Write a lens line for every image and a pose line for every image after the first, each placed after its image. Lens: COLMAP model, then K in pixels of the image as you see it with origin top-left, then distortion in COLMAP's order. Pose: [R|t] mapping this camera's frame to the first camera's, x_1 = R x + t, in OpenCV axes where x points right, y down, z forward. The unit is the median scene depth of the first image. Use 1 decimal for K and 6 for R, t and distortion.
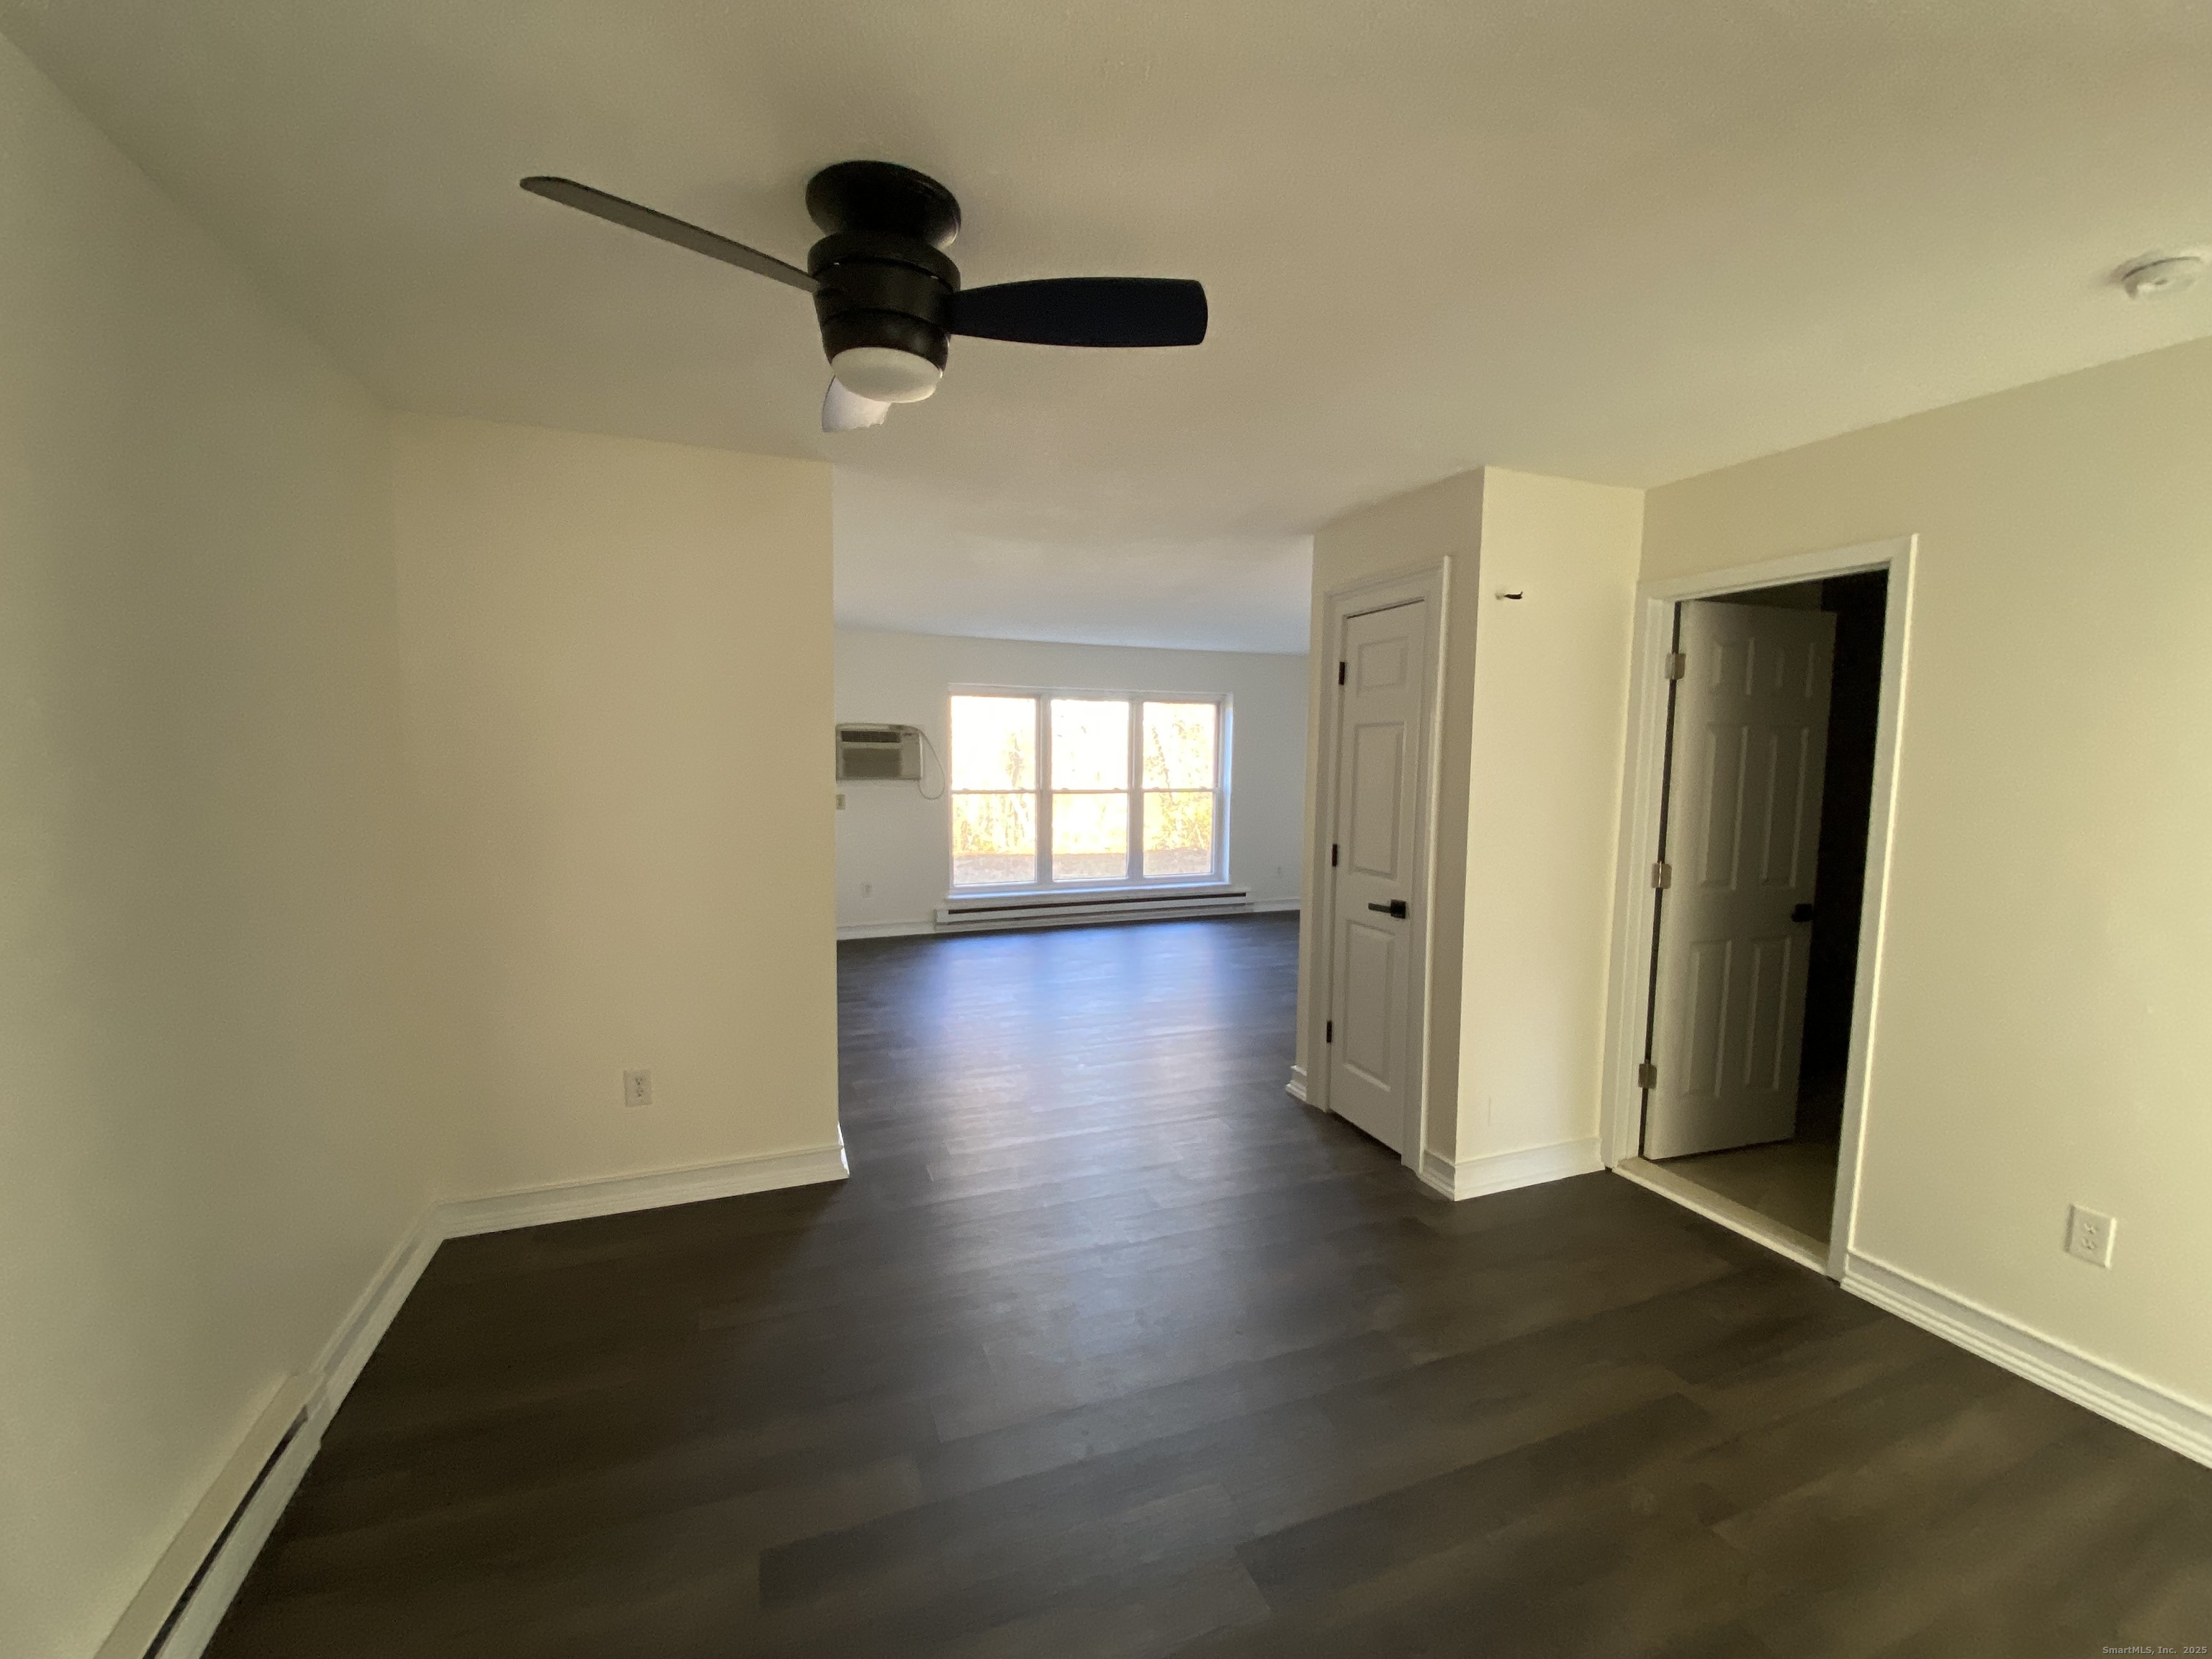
lens RADIAL K [[897.1, 0, 1115.7], [0, 897.1, 828.9], [0, 0, 1]] dist [0.025950, -0.022843]
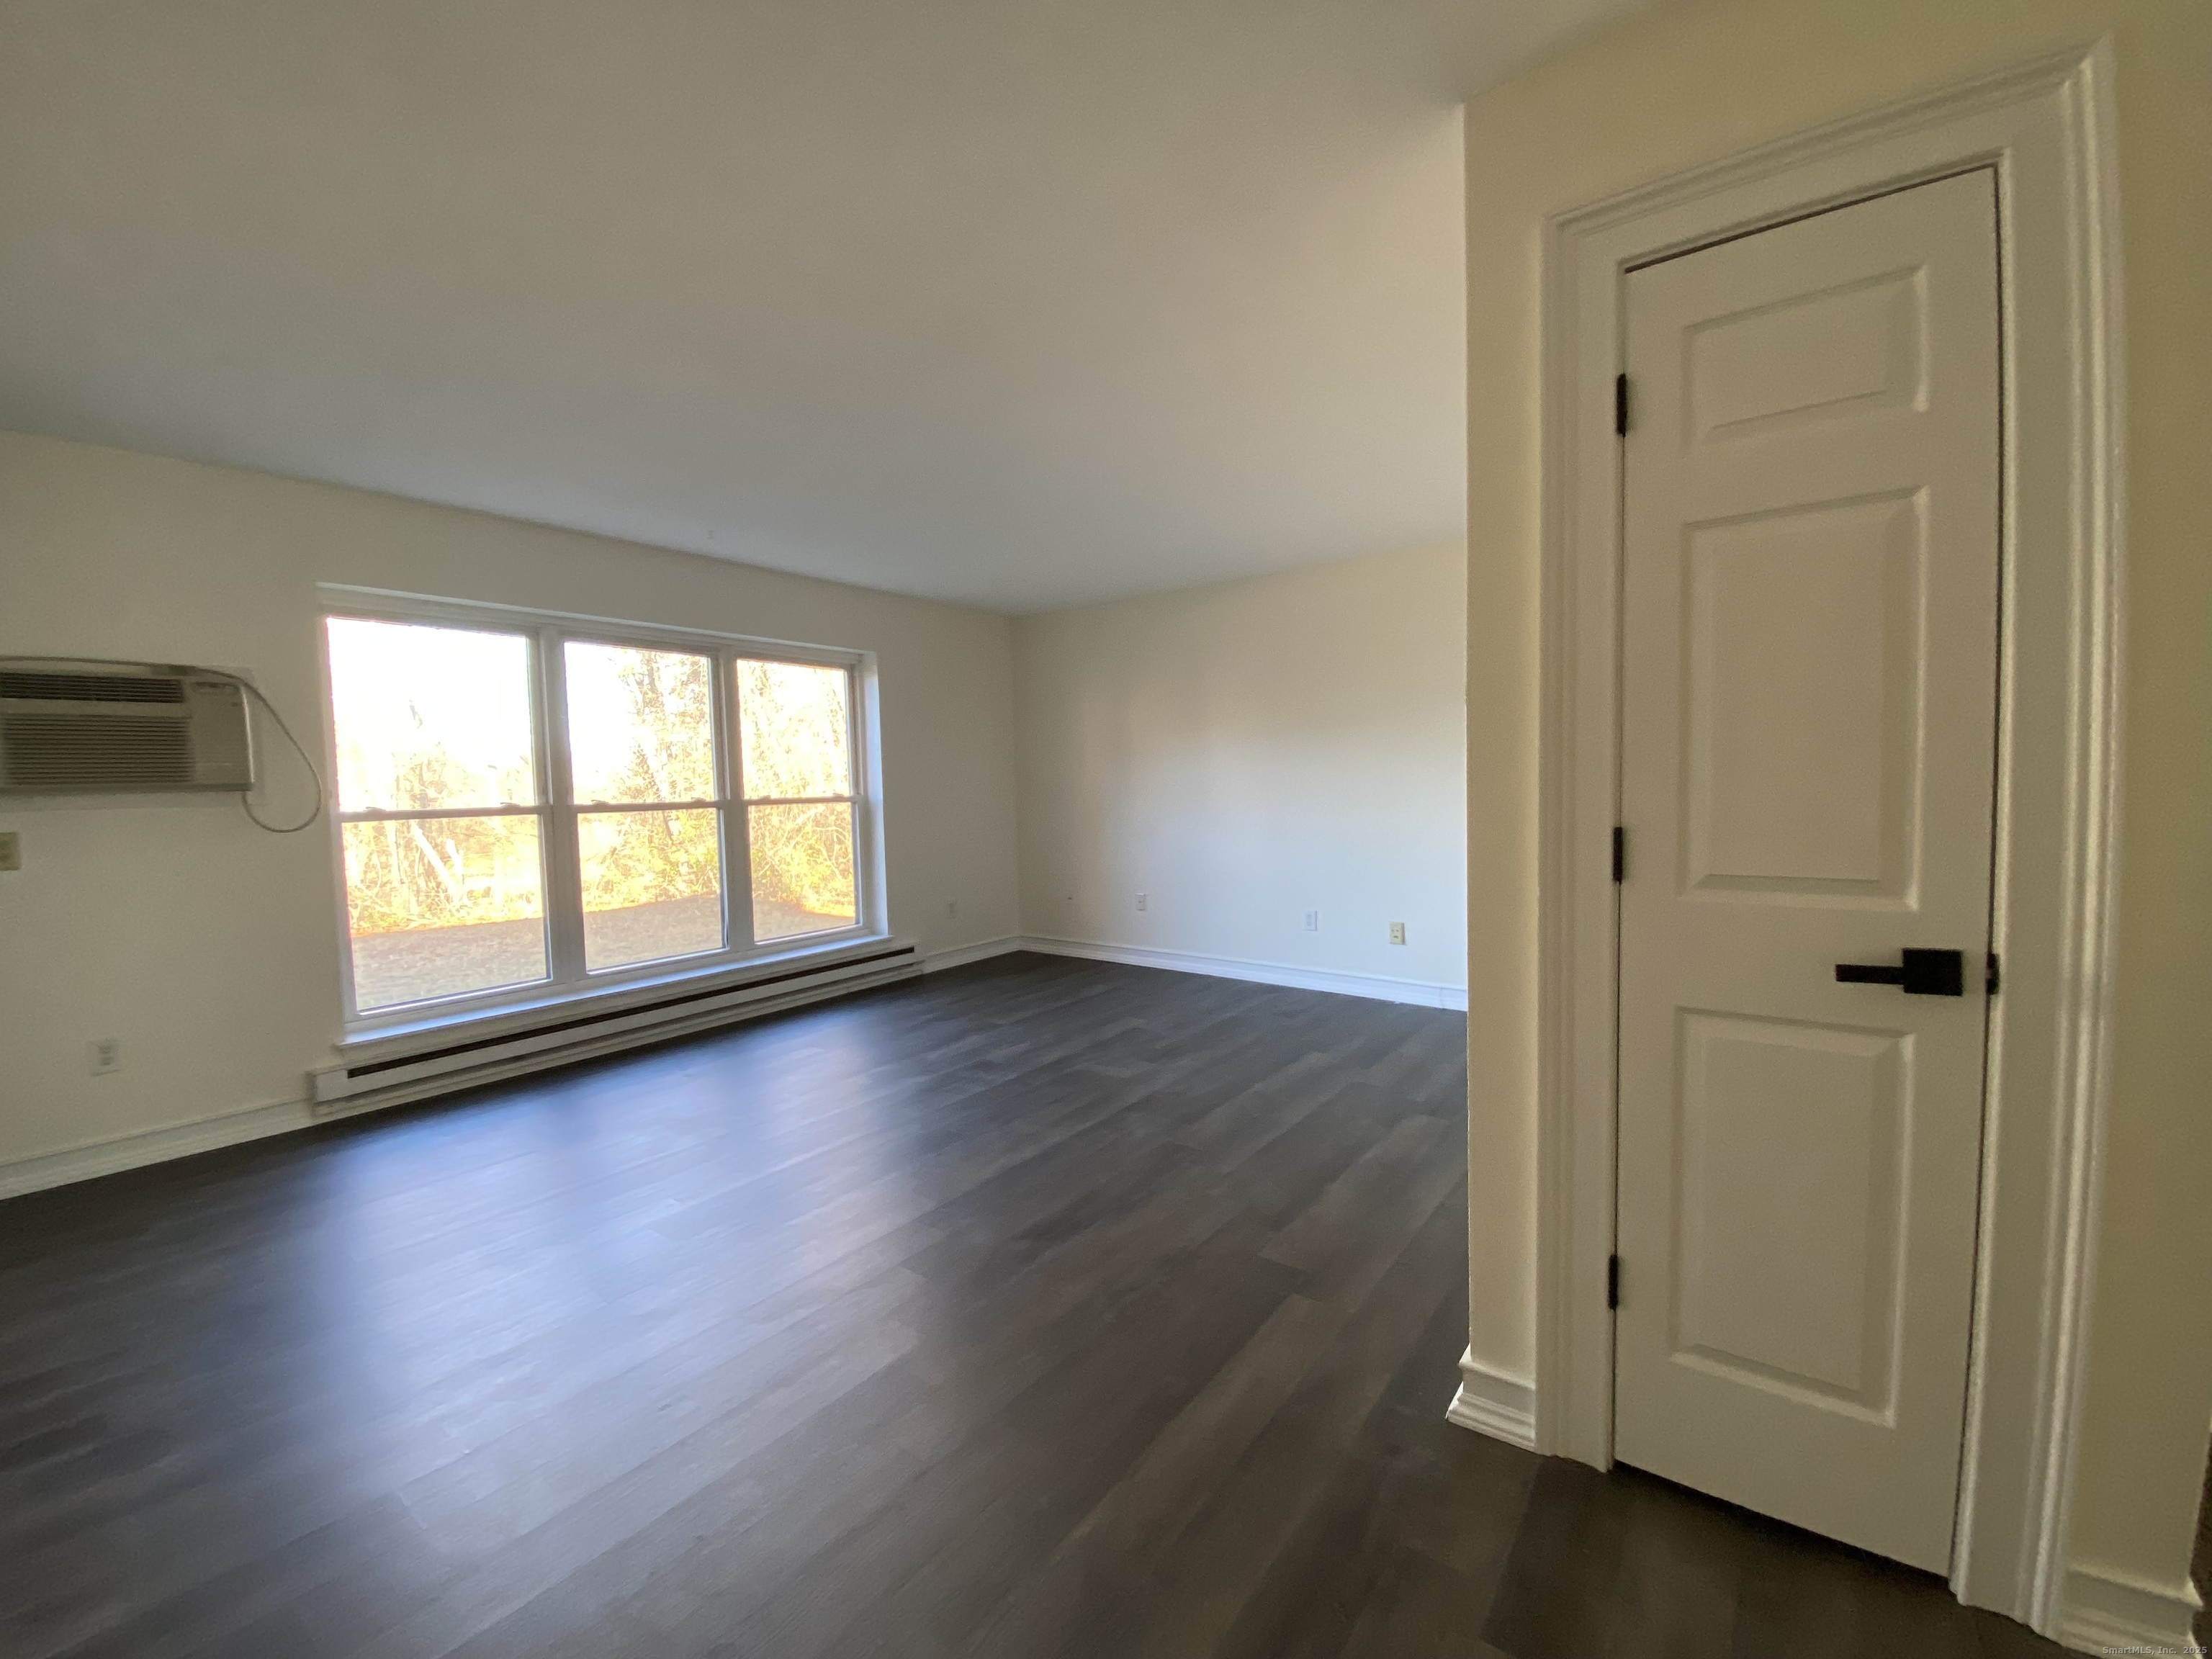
lens RADIAL K [[897.1, 0, 1115.7], [0, 897.1, 828.9], [0, 0, 1]] dist [0.025950, -0.022843]
pose [[0.851639, -0.058402, 0.520865, -0.082220], [0.076473, 0.996984, -0.013249, 0.002929], [-0.518520, 0.051116, 0.853537, 0.380241]]
